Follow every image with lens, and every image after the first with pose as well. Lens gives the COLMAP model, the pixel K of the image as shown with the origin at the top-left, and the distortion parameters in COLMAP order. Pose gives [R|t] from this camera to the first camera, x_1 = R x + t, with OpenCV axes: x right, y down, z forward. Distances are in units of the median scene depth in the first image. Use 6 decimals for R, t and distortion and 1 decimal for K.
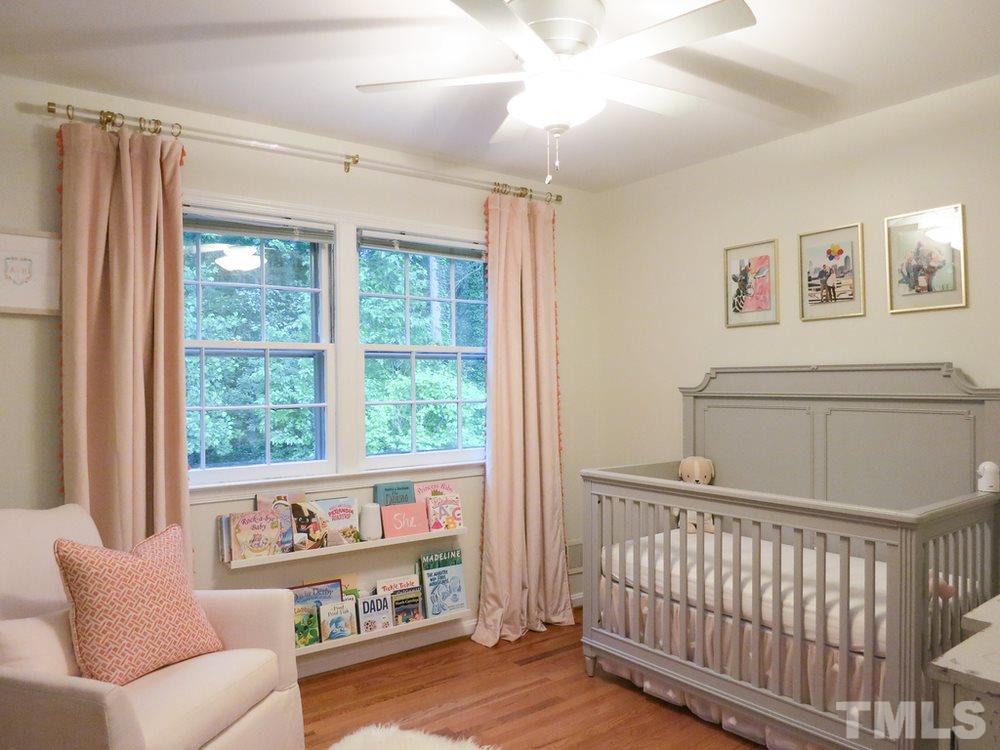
lens RADIAL K [[721.5, 0, 498.0], [0, 721.5, 375.8], [0, 0, 1]] dist [-0.033995, -0.004639]
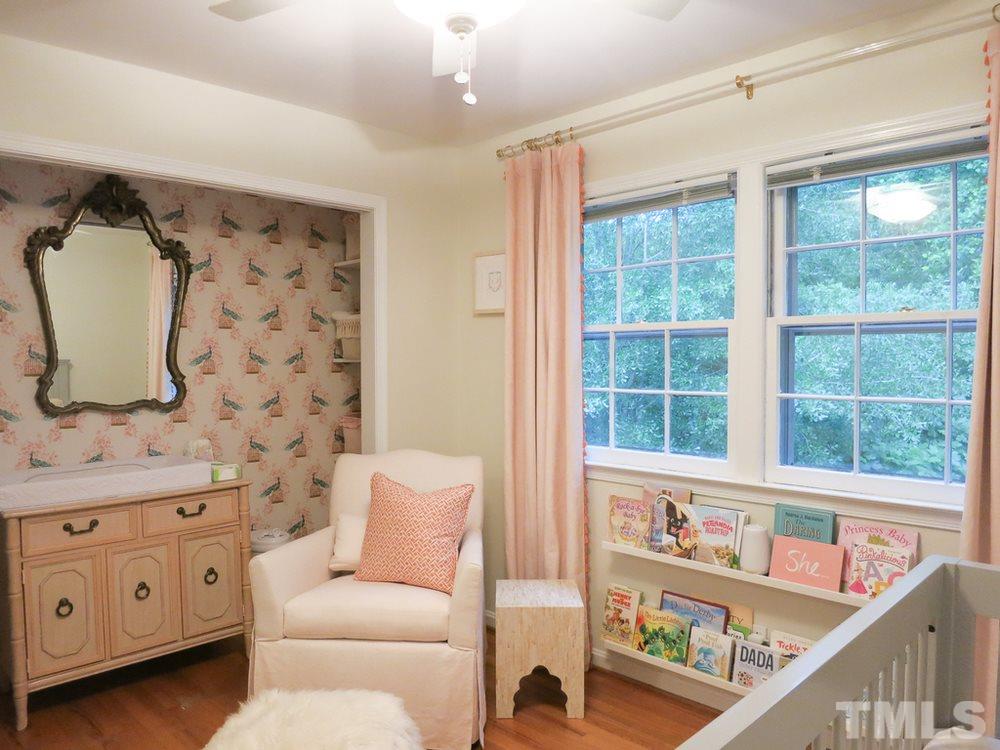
lens RADIAL K [[721.5, 0, 498.0], [0, 721.5, 375.8], [0, 0, 1]] dist [-0.033995, -0.004639]
pose [[0.139187, 0.035096, -0.989644, 0.564611], [0.011338, 0.999250, 0.037031, -0.015018], [0.990201, -0.016375, 0.138685, 0.654559]]
